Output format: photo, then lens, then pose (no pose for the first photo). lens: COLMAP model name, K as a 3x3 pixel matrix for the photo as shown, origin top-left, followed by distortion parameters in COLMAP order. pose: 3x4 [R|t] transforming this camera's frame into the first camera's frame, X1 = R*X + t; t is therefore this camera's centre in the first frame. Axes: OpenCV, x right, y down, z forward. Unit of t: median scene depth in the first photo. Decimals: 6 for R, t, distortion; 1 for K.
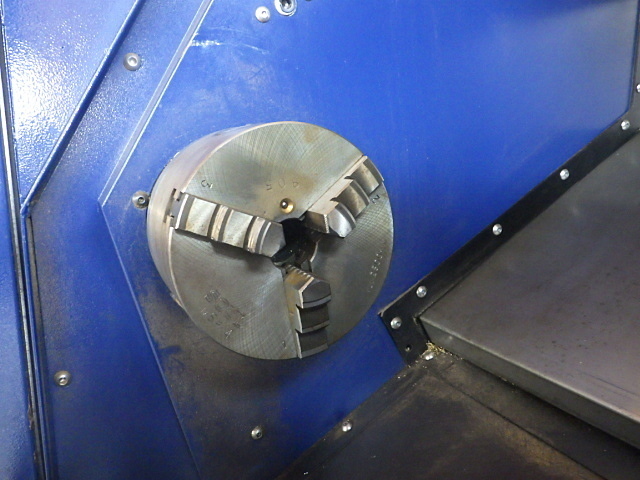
lens RADIAL K [[518.7, 0, 320.0], [0, 518.7, 240.0], [0, 0, 1]] dist [0.004865, 0.002946]
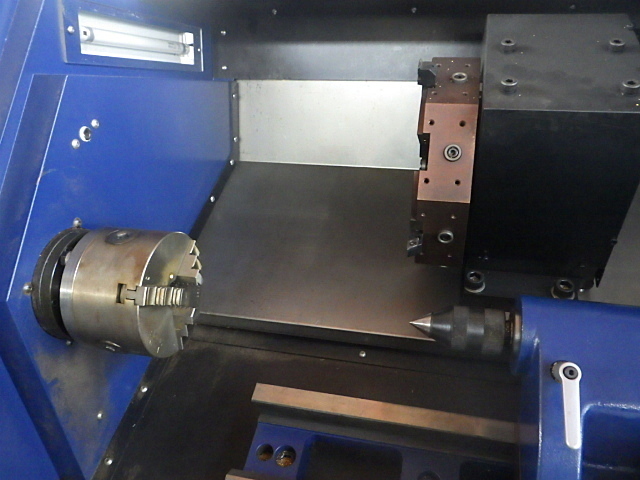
lens RADIAL K [[531.2, 0, 320.0], [0, 531.2, 240.0], [0, 0, 1]] dist [-0.005391, -0.003207]
pose [[0.638388, -0.201406, 0.742897, -0.831158], [0.114234, 0.979262, 0.167323, -0.336839], [-0.761191, -0.021953, 0.648156, -0.503168]]
